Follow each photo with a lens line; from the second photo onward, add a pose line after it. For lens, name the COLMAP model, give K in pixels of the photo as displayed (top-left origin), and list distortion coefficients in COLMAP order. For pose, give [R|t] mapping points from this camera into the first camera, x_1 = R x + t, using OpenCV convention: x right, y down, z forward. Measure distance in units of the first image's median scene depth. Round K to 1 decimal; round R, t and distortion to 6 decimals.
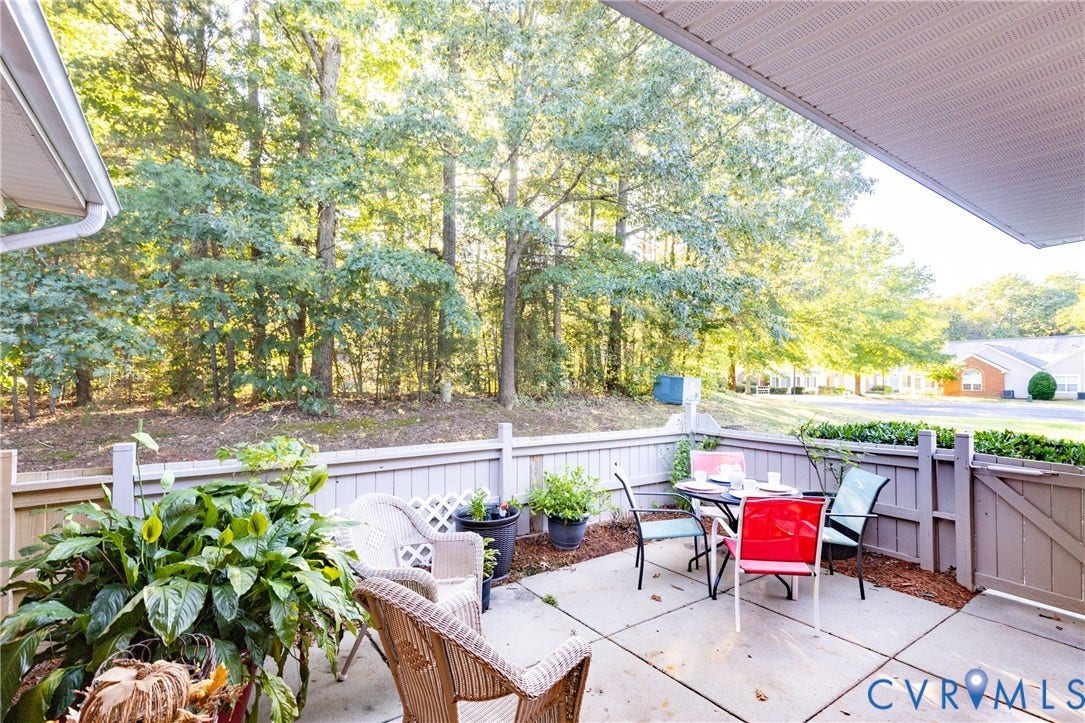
lens RADIAL K [[490.1, 0, 550.9], [0, 490.1, 370.3], [0, 0, 1]] dist [0.001689, 0.000077]
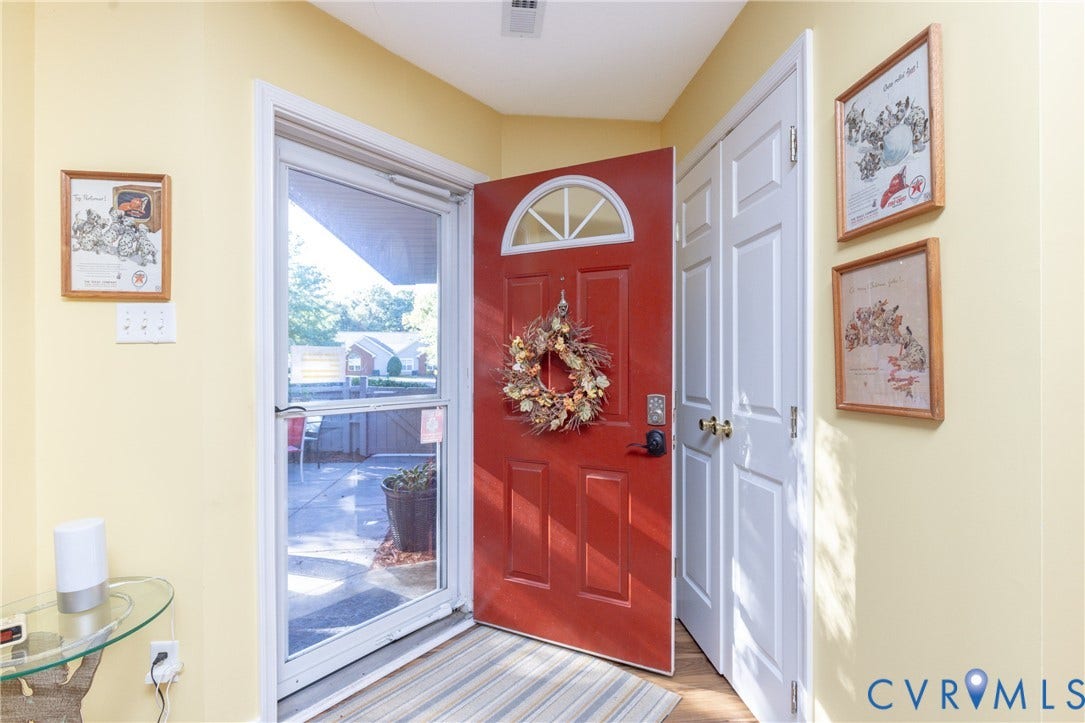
lens RADIAL K [[506.2, 0, 542.5], [0, 506.2, 361.5], [0, 0, 1]] dist [-0.022926, -0.000327]
pose [[0.480056, 0.001750, 0.877236, -0.070232], [-0.009873, 0.999945, 0.003409, 0.007933], [-0.877182, -0.010298, 0.480047, -0.070907]]
